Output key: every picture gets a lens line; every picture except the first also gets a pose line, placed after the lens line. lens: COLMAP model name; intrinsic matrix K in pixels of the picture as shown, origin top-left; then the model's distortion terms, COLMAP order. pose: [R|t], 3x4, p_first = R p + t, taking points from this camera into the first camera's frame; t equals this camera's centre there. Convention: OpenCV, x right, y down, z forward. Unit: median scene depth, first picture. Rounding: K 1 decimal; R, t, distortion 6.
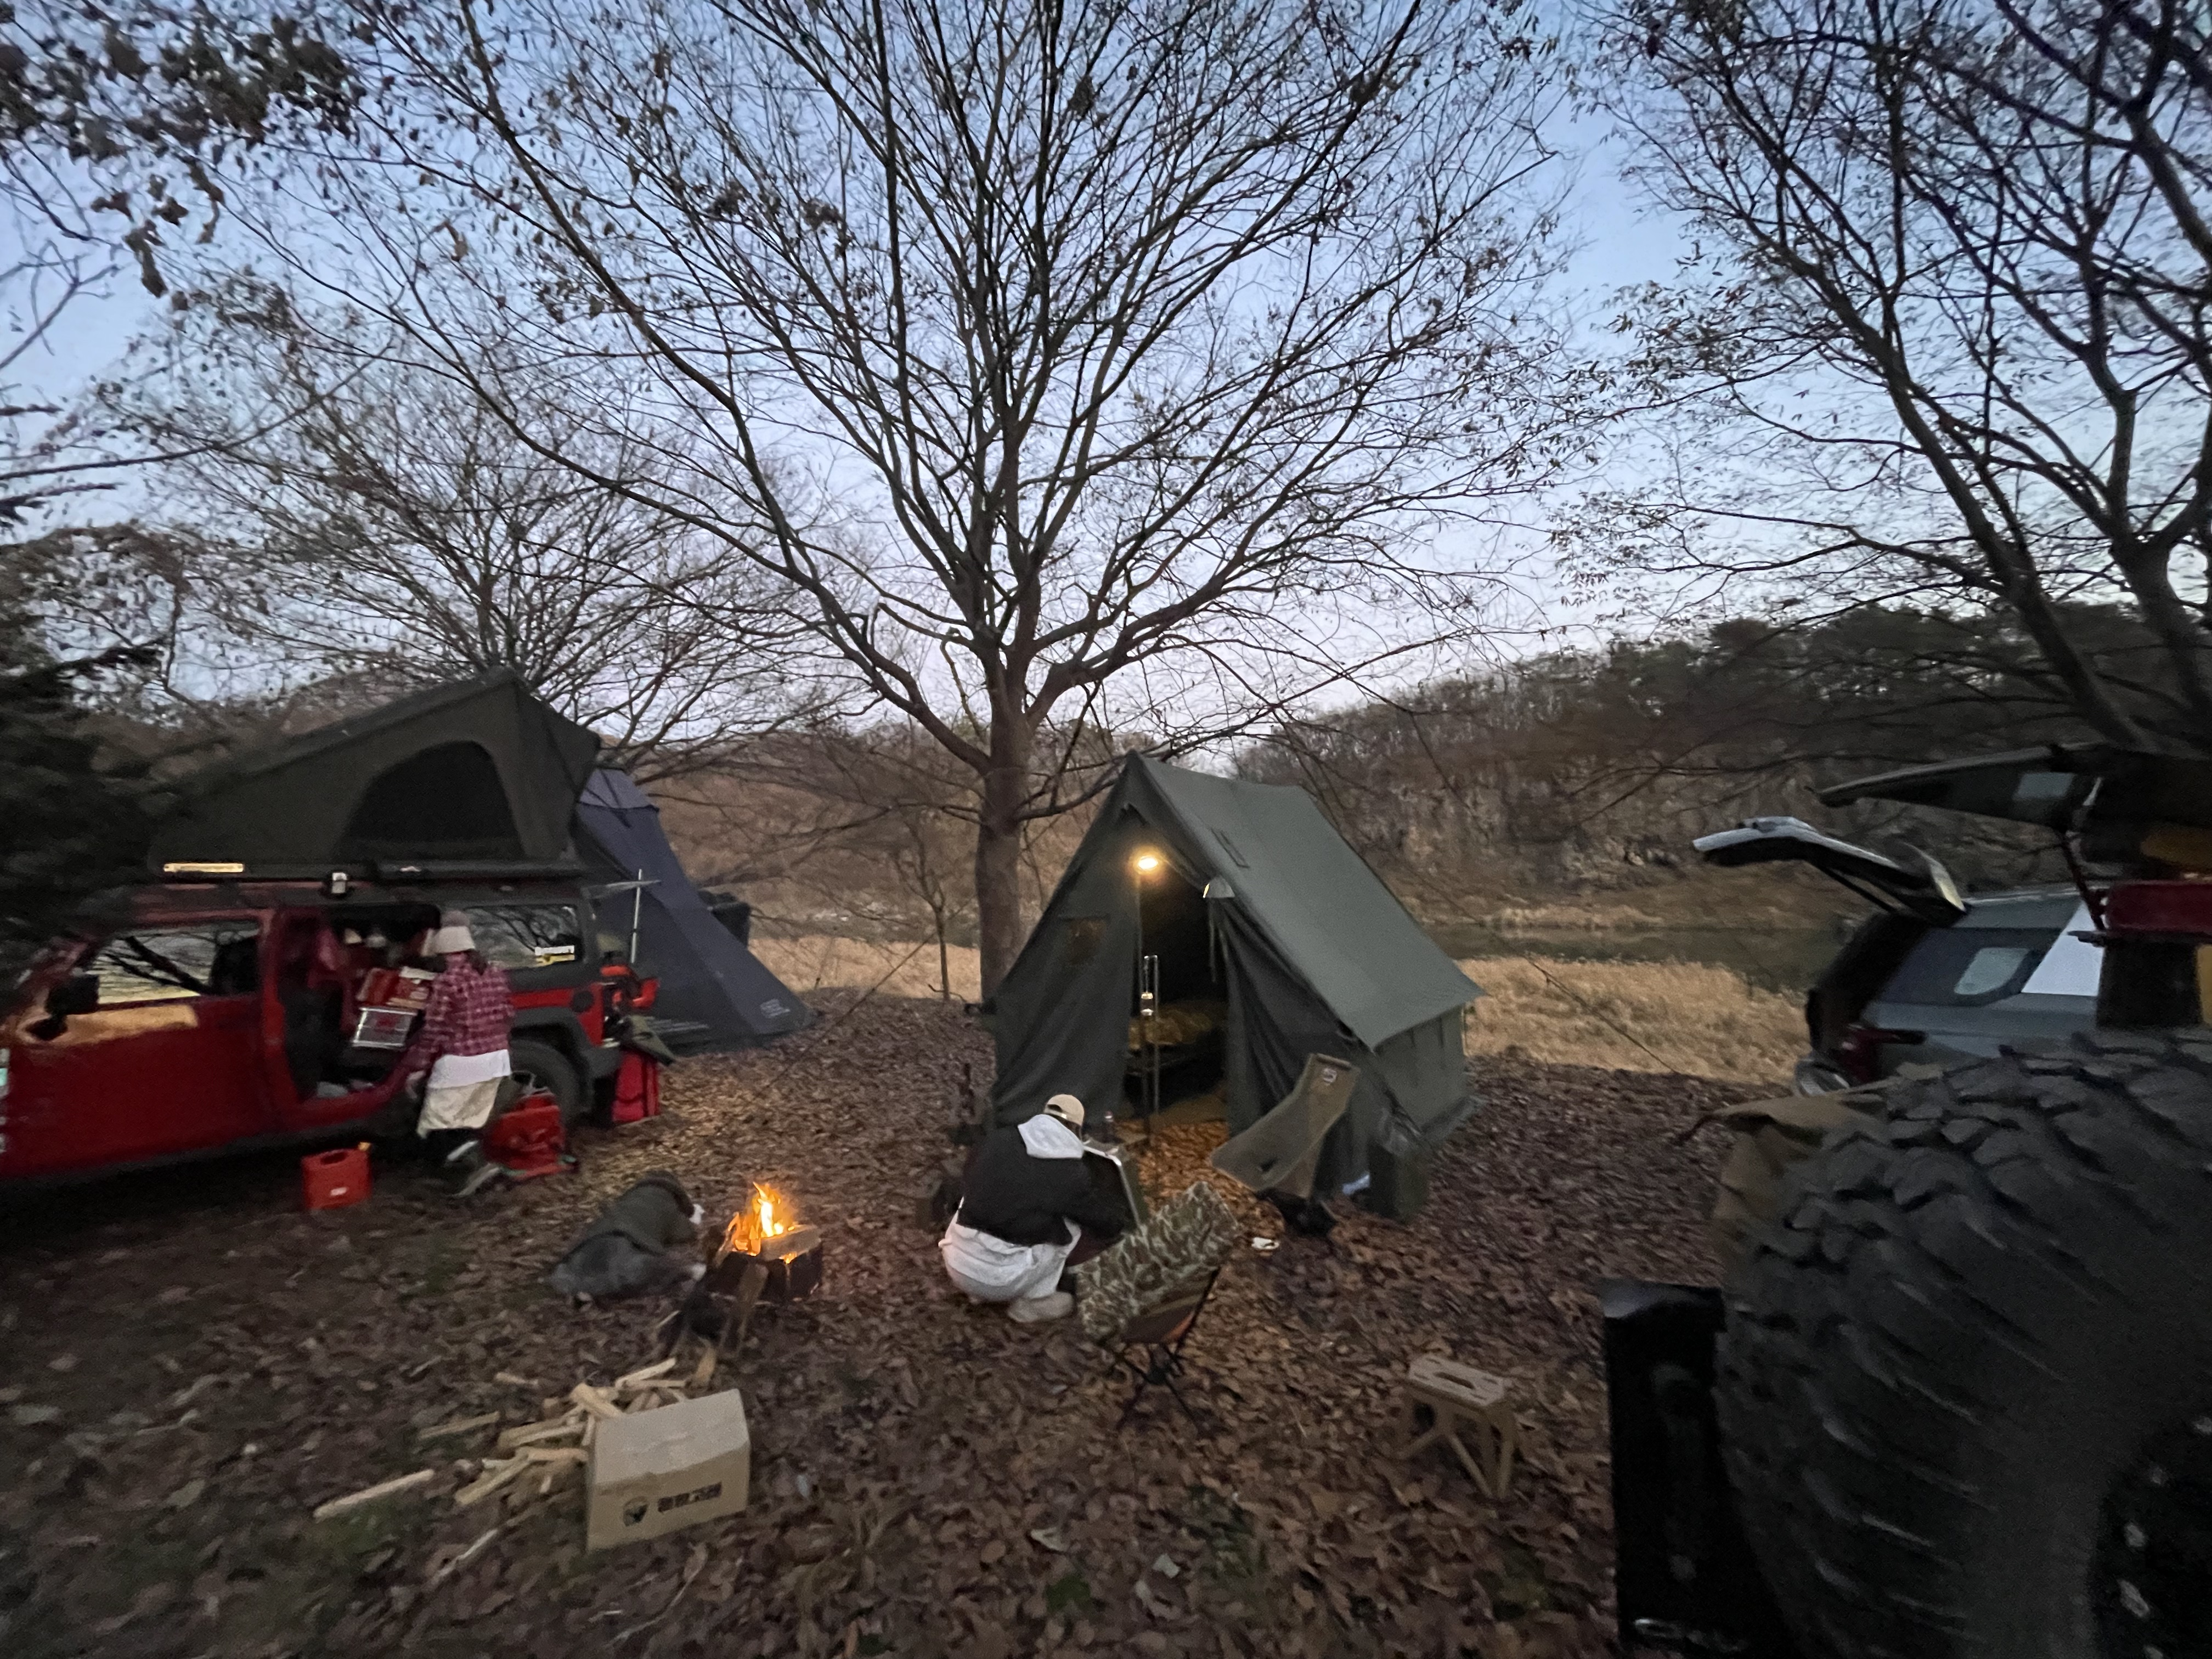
lens RADIAL K [[881.1, 0, 1108.1], [0, 881.1, 823.6], [0, 0, 1]] dist [-0.003271, -0.000243]
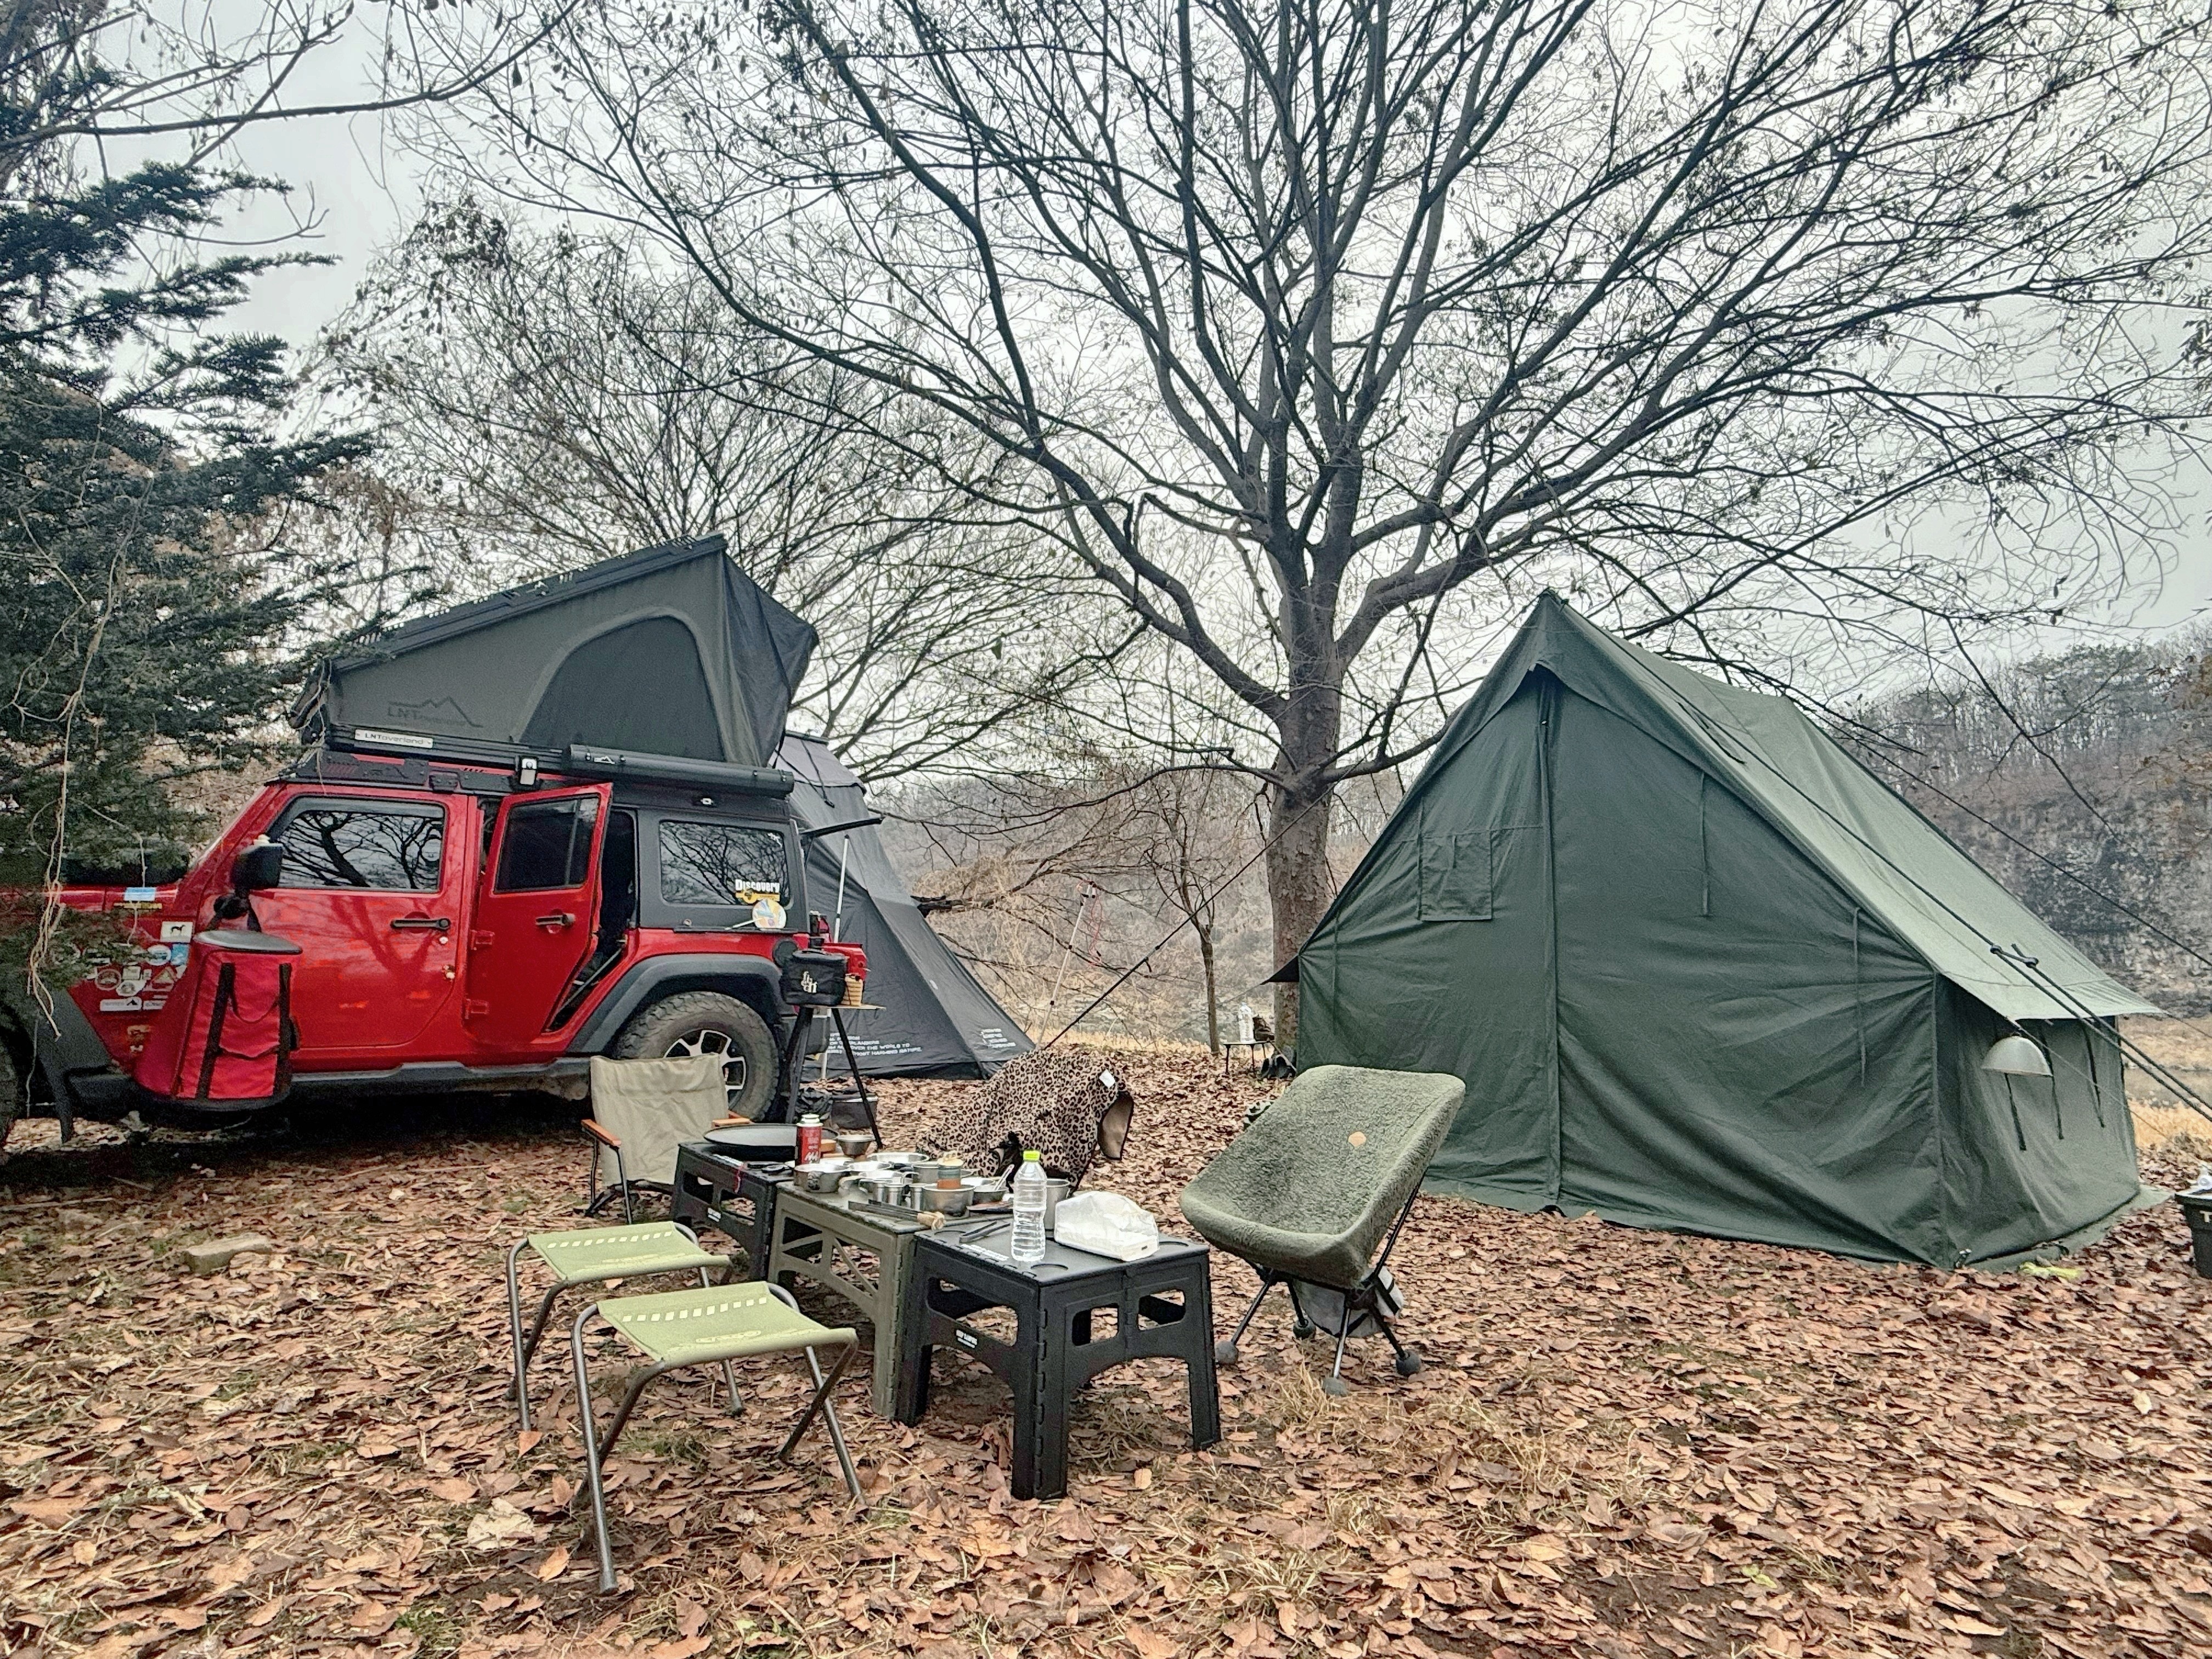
lens RADIAL K [[1145.4, 0, 1109.8], [0, 1145.4, 823.9], [0, 0, 1]] dist [-0.000439, 0.000123]
pose [[0.970028, 0.001381, -0.242988, -0.054247], [-0.016628, 0.998017, -0.060707, 0.102857], [0.242422, 0.062928, 0.968128, 0.060630]]
